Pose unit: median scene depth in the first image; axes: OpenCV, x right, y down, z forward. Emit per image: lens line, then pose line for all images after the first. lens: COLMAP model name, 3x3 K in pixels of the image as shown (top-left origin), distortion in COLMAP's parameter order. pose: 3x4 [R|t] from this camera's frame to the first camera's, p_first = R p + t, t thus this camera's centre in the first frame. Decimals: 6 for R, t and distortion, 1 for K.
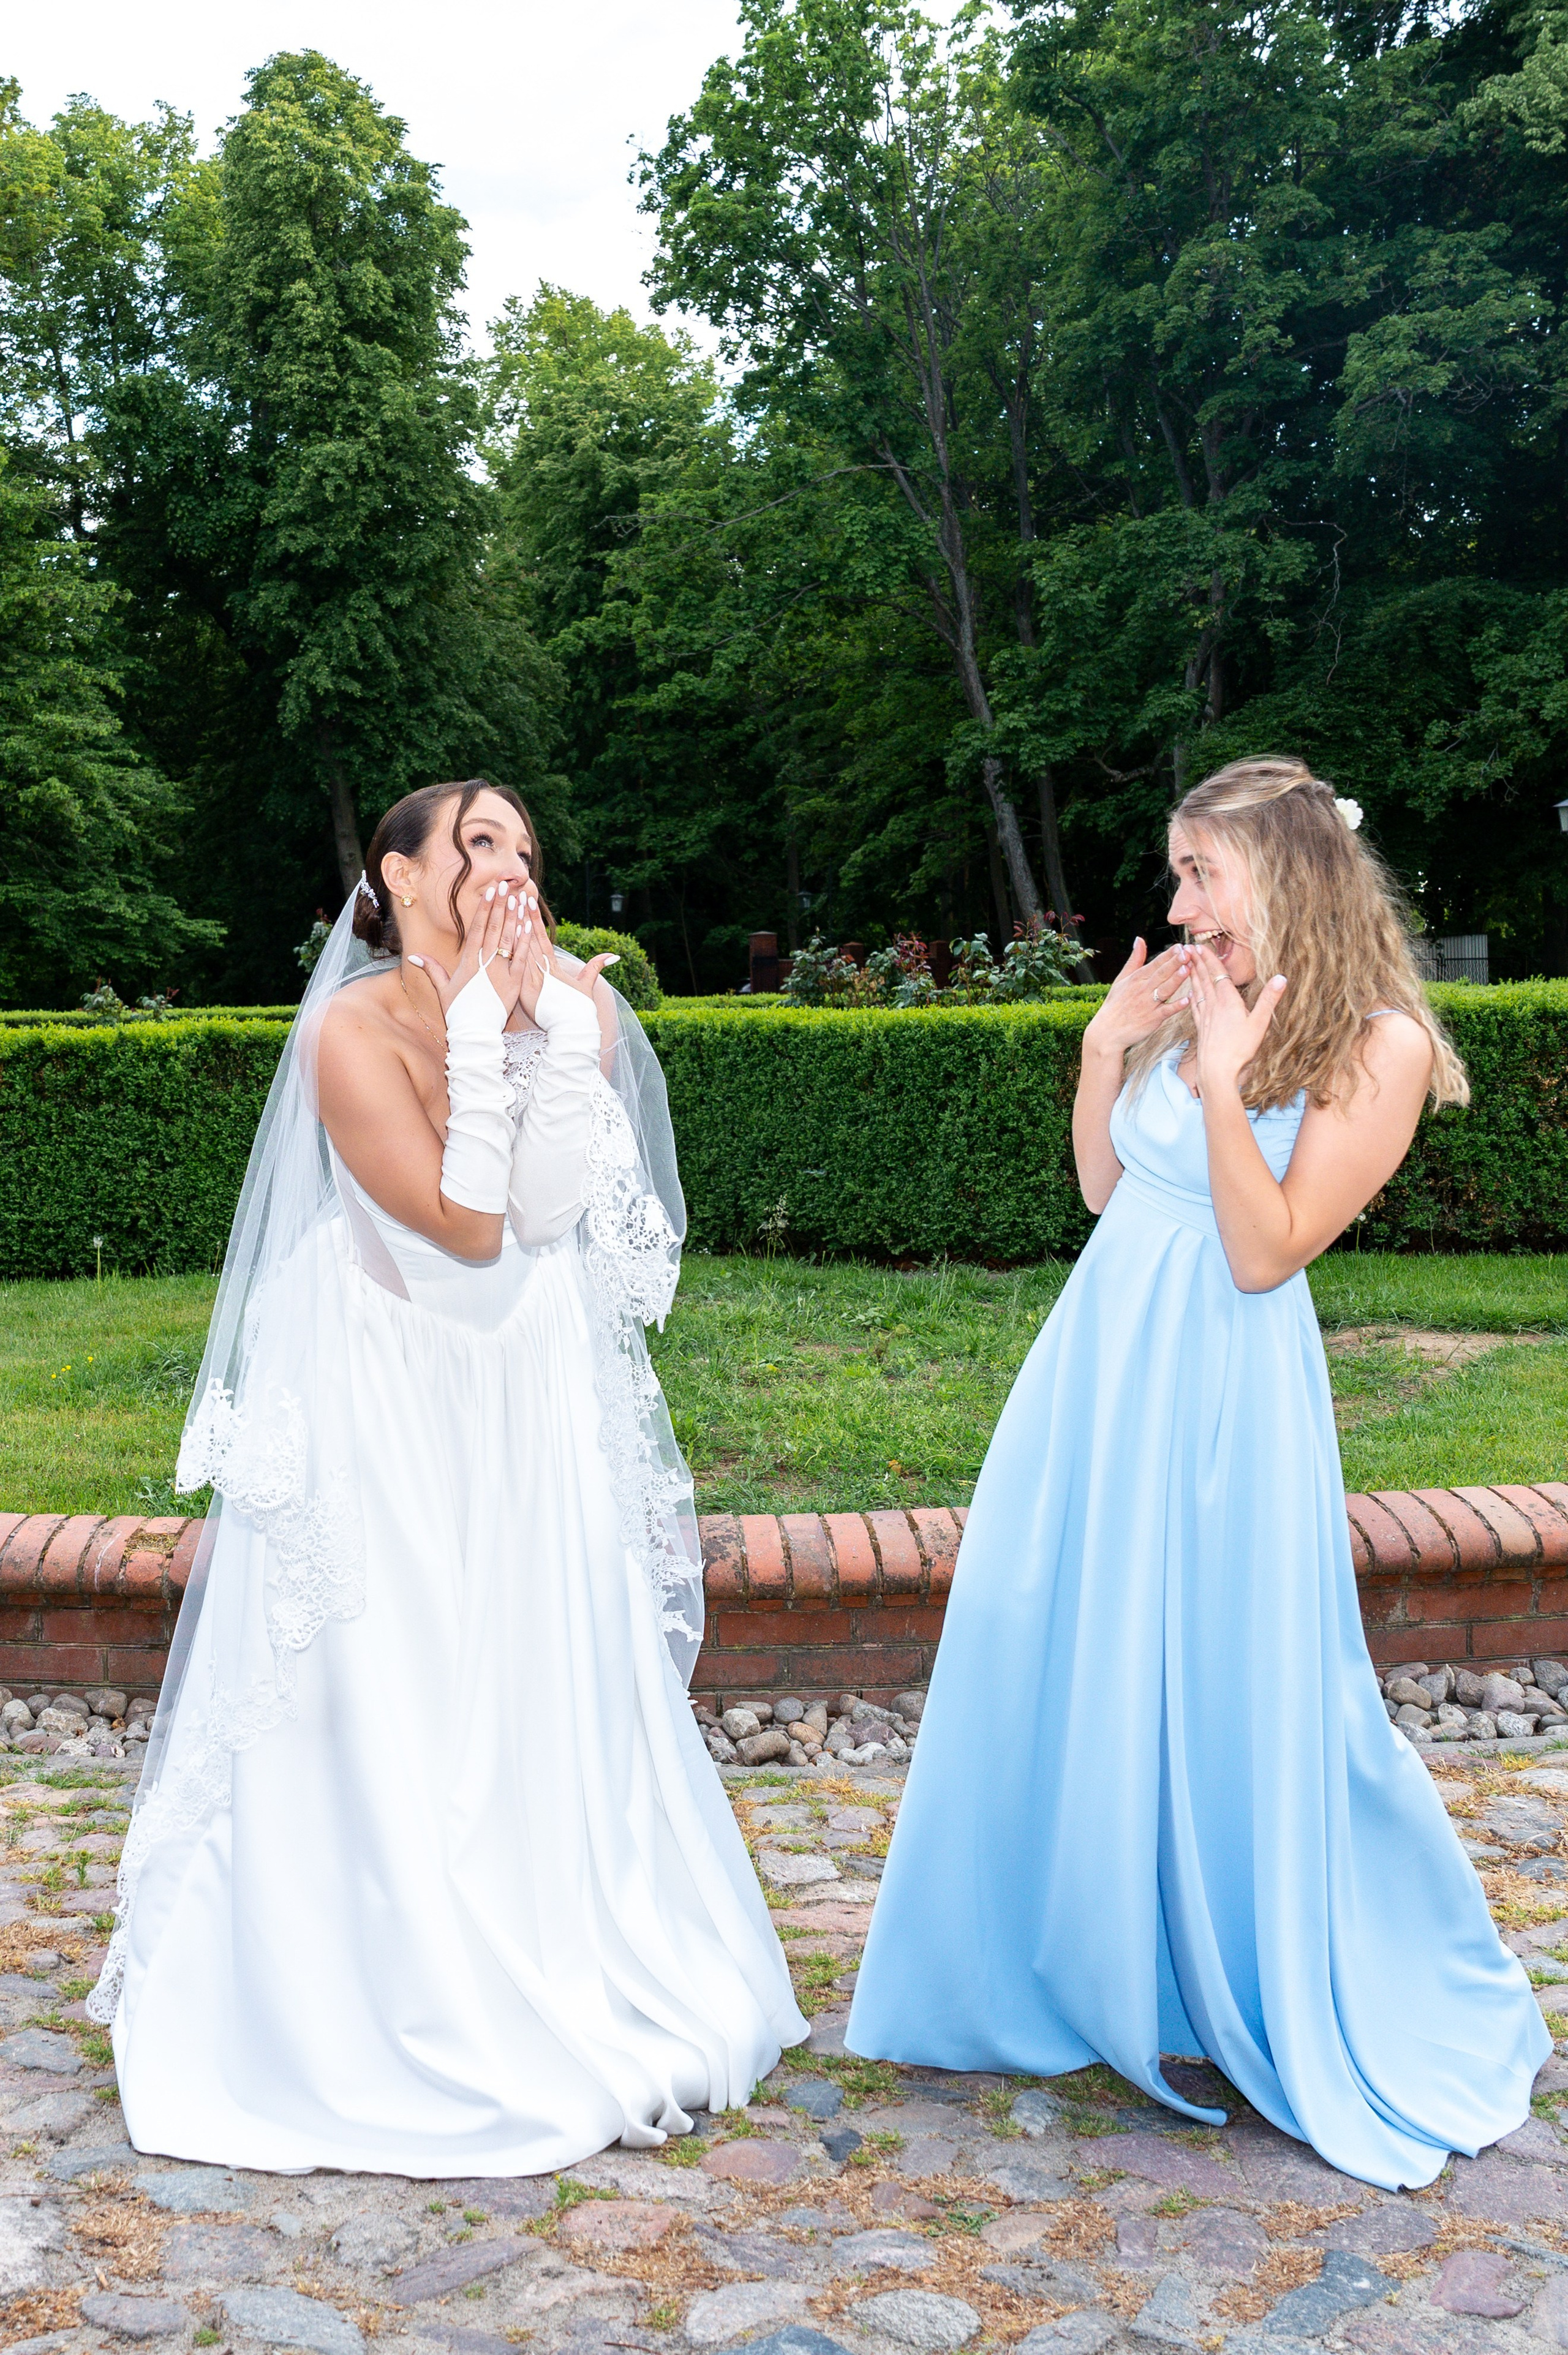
lens RADIAL K [[2206.5, 0, 785.8], [0, 2206.5, 1133.8], [0, 0, 1]] dist [-0.029414, 0.017351]
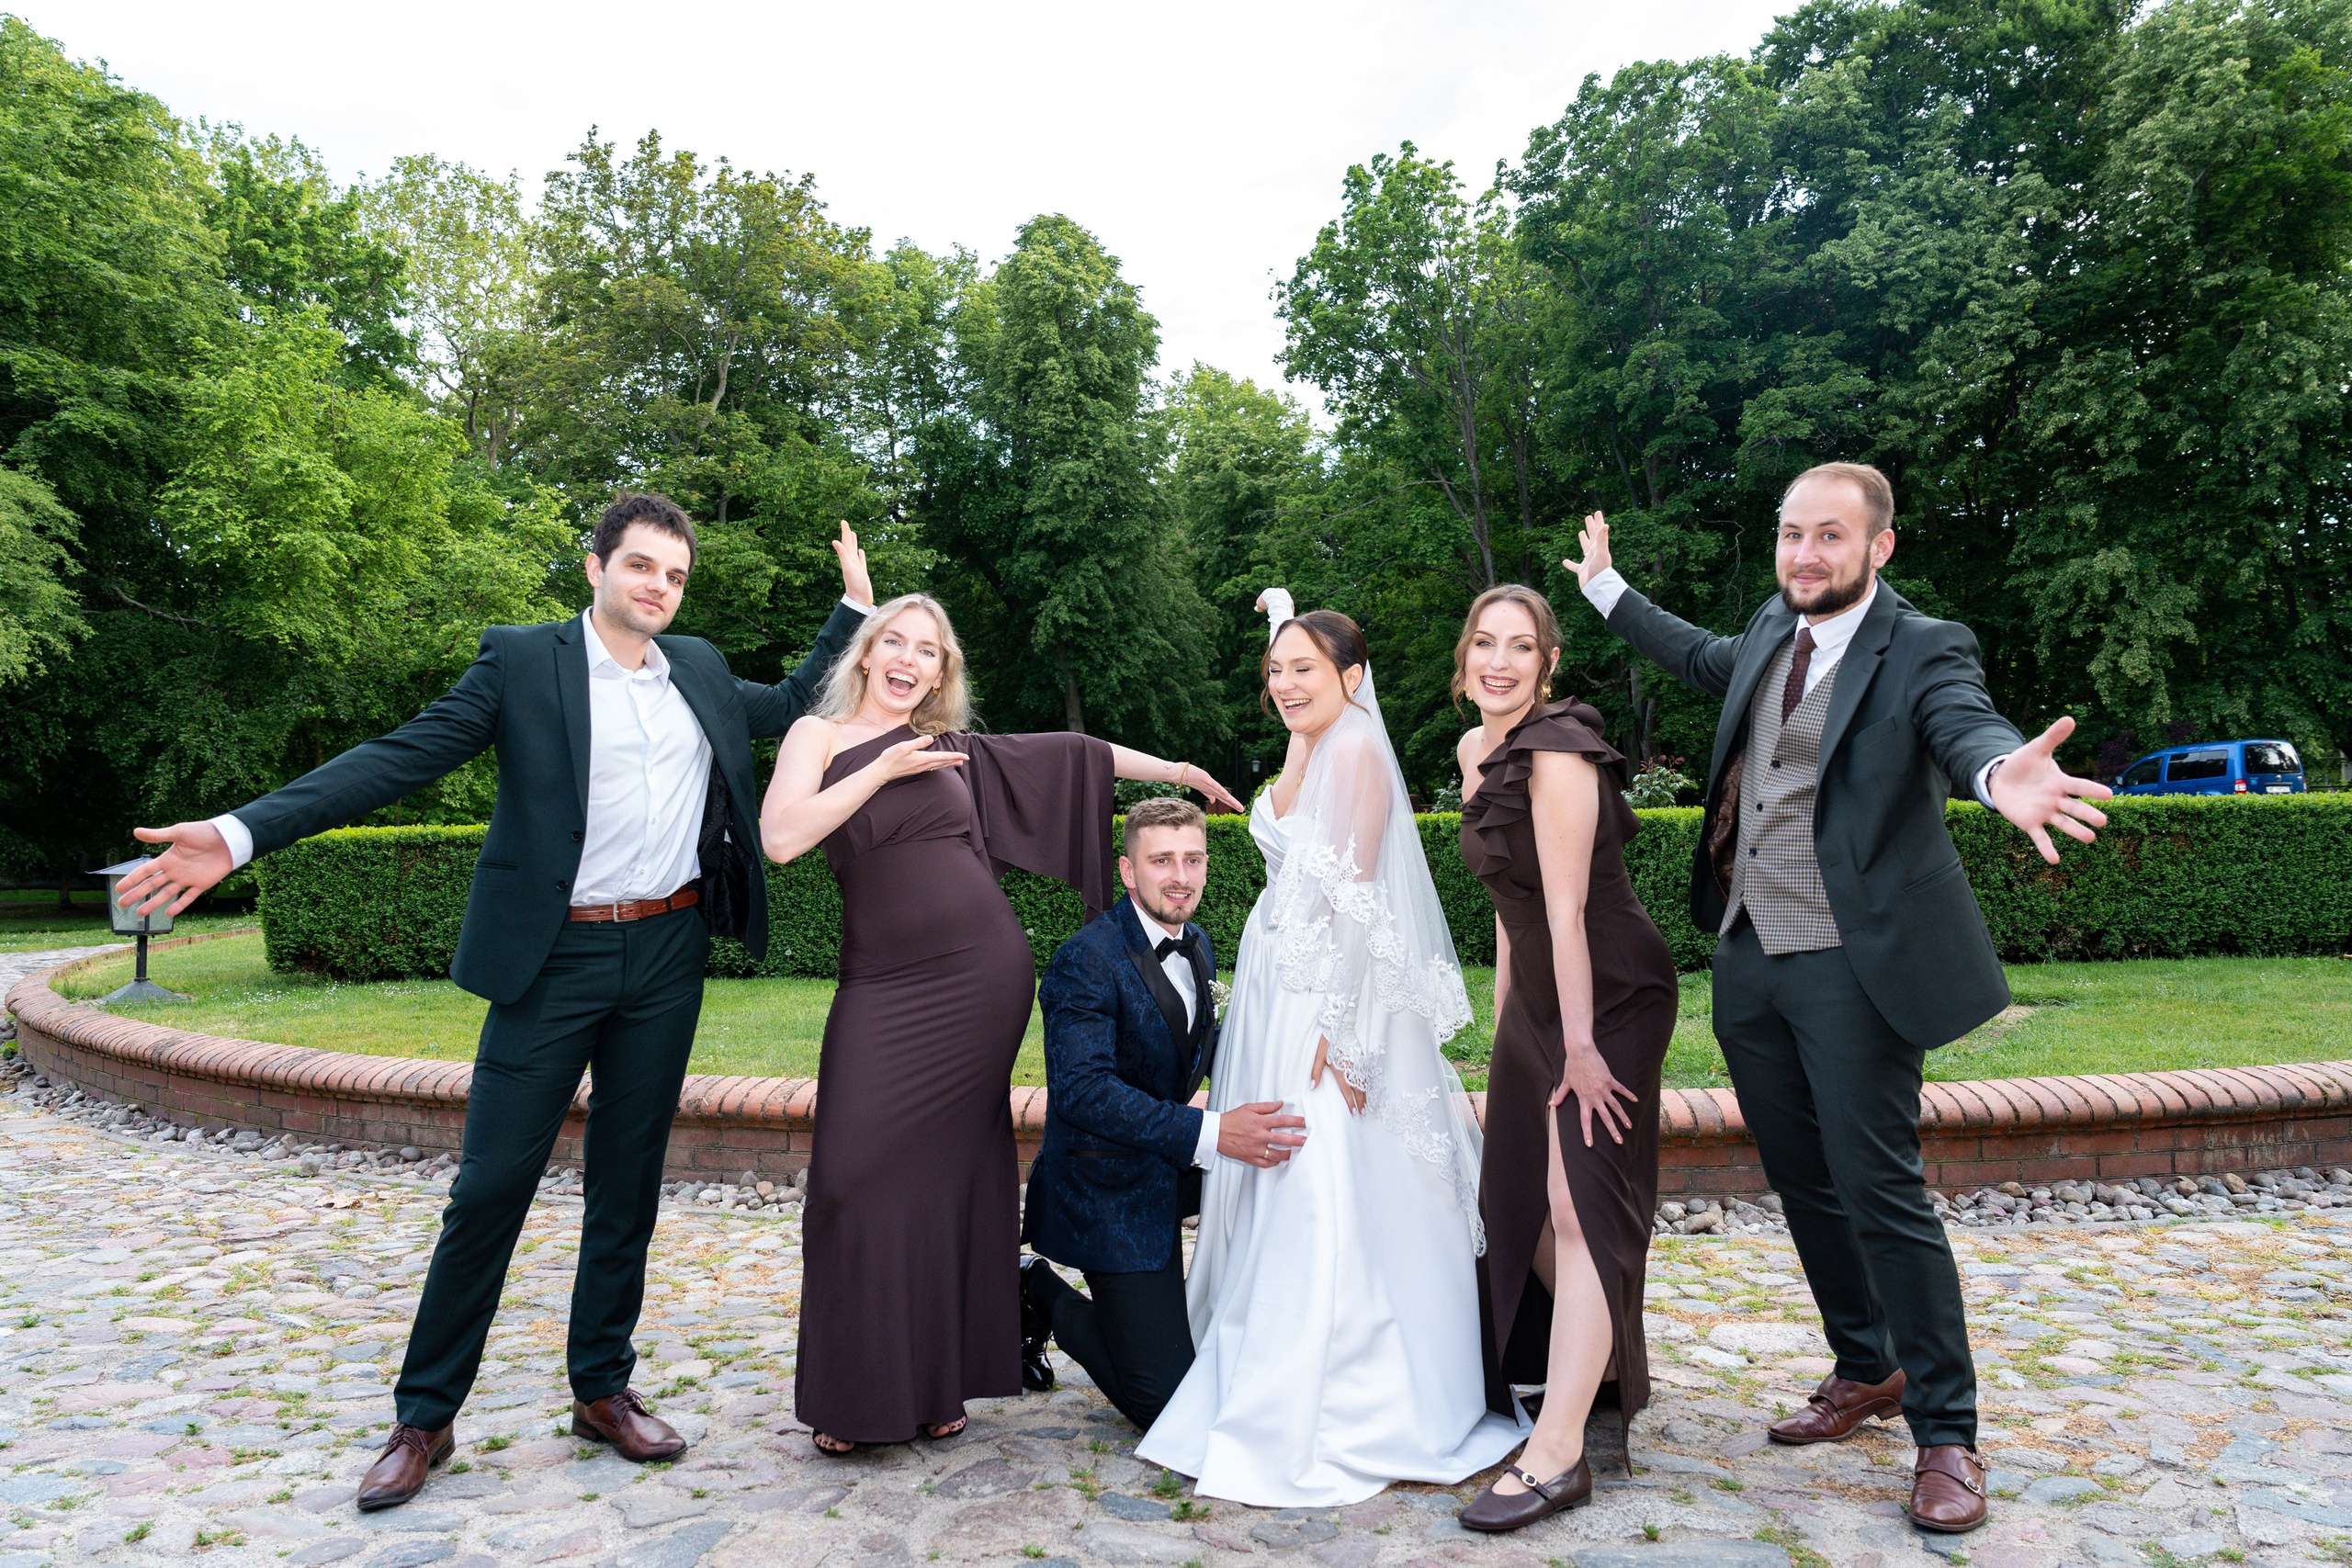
lens RADIAL K [[1617.1, 0, 1176.0], [0, 1617.1, 784.0], [0, 0, 1]] dist [-0.025640, 0.014548]
pose [[0.999895, 0.008183, 0.011998, -0.145481], [-0.006770, 0.993533, -0.113341, 0.031511], [-0.012848, 0.113248, 0.993484, -0.081013]]
